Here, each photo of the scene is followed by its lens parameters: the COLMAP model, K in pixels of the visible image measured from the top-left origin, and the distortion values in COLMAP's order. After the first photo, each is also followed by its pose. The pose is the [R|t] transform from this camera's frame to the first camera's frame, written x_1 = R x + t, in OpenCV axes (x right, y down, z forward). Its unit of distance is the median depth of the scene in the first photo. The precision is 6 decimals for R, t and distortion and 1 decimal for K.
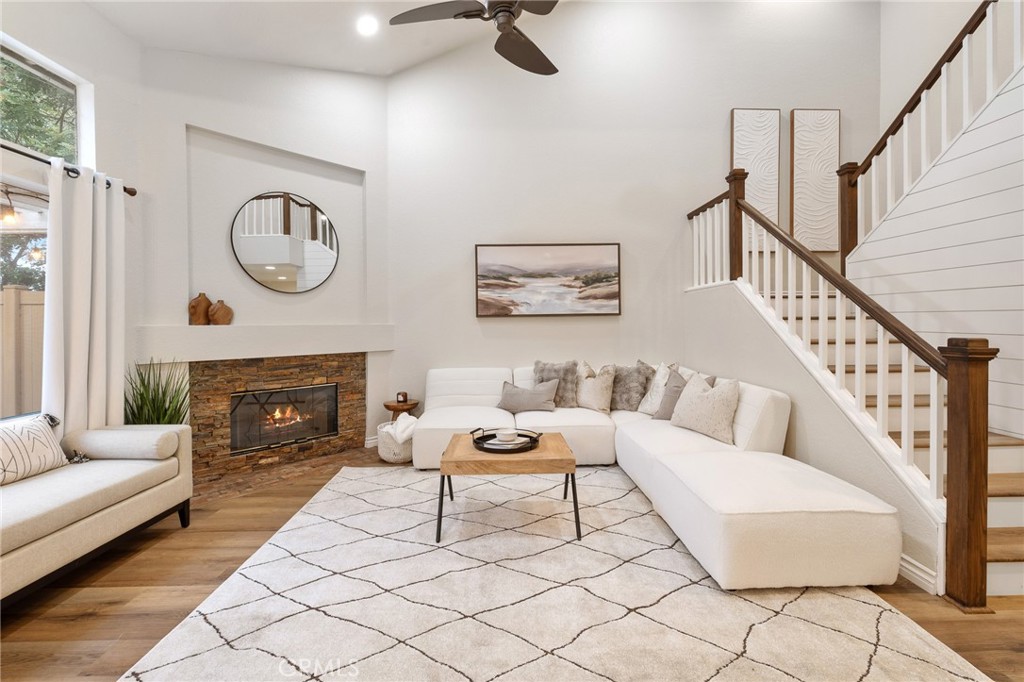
lens RADIAL K [[436.1, 0, 508.7], [0, 436.1, 326.7], [0, 0, 1]] dist [-0.000336, 0.000022]
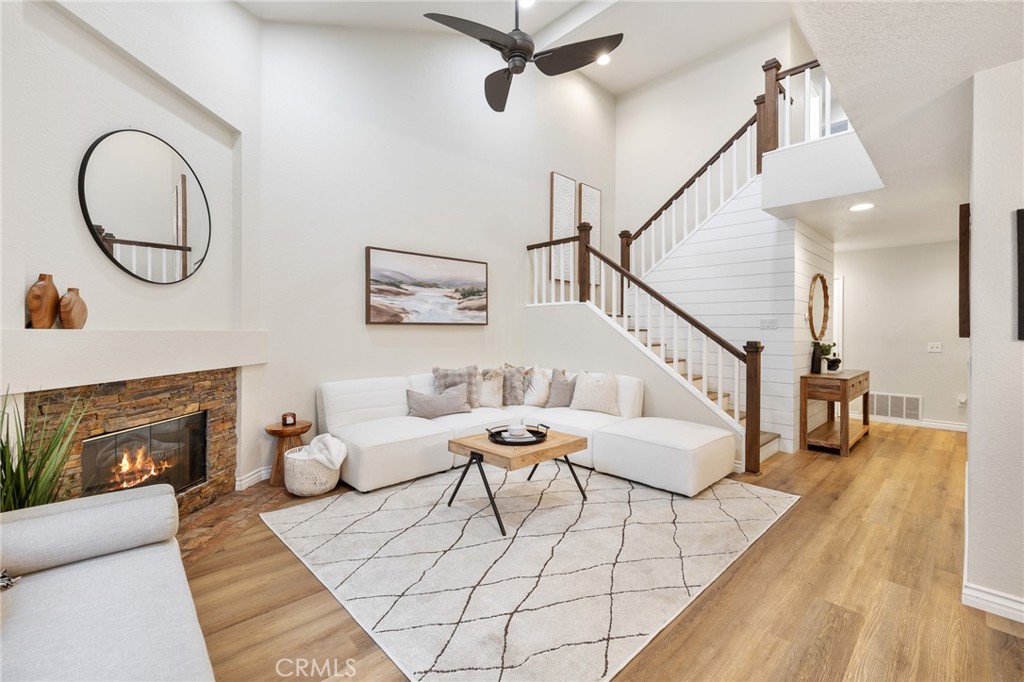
lens RADIAL K [[431.1, 0, 513.8], [0, 431.1, 334.6], [0, 0, 1]] dist [-0.000451, -0.000027]
pose [[0.743365, 0.005627, 0.668863, -0.502639], [-0.004411, 0.999984, -0.003511, 0.002703], [-0.668872, -0.000341, 0.743378, 0.115464]]
